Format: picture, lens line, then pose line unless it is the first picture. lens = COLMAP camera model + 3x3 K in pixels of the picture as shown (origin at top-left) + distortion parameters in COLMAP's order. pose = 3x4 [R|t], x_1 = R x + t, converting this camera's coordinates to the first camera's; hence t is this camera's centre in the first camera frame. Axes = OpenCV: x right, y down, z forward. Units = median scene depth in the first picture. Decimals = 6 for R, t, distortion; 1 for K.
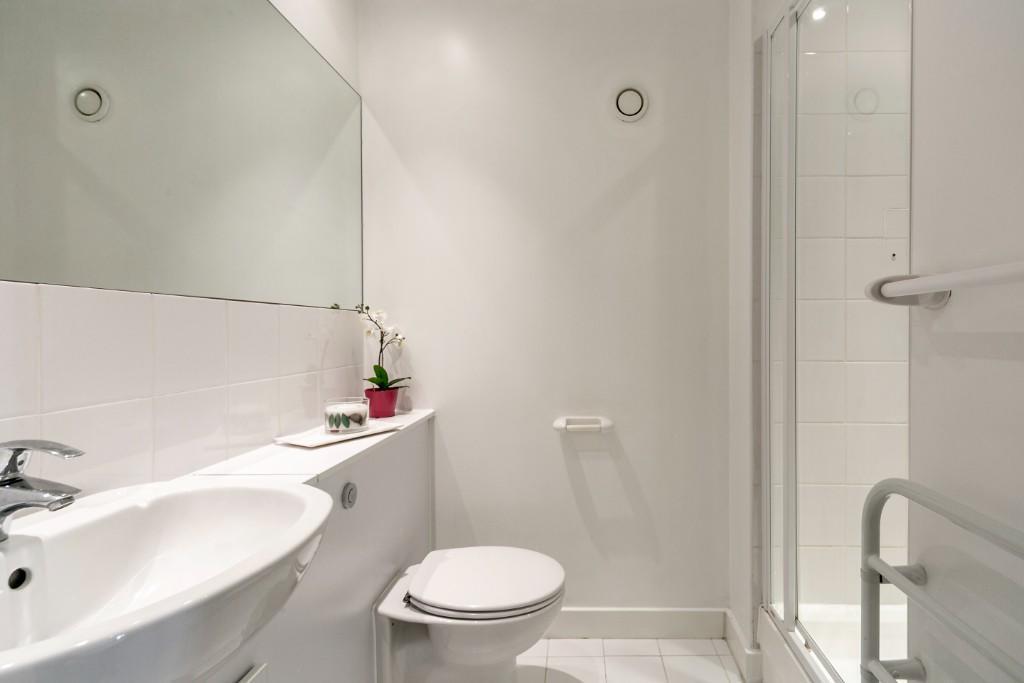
lens RADIAL K [[504.5, 0, 512.0], [0, 504.5, 341.5], [0, 0, 1]] dist [0.000157, -0.000001]
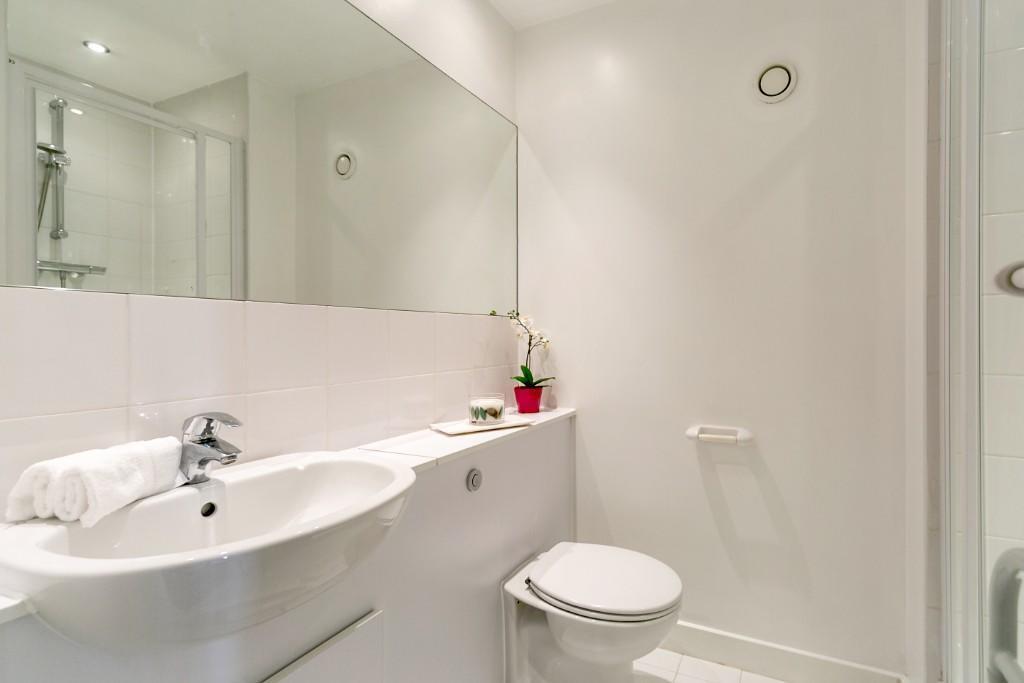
lens RADIAL K [[469.6, 0, 512.0], [0, 469.6, 341.5], [0, 0, 1]] dist [0.001858, -0.000056]
pose [[0.920073, 0.006138, -0.391698, 0.134832], [-0.008218, 0.999960, -0.003636, -0.002308], [0.391660, 0.006564, 0.920087, 0.047859]]
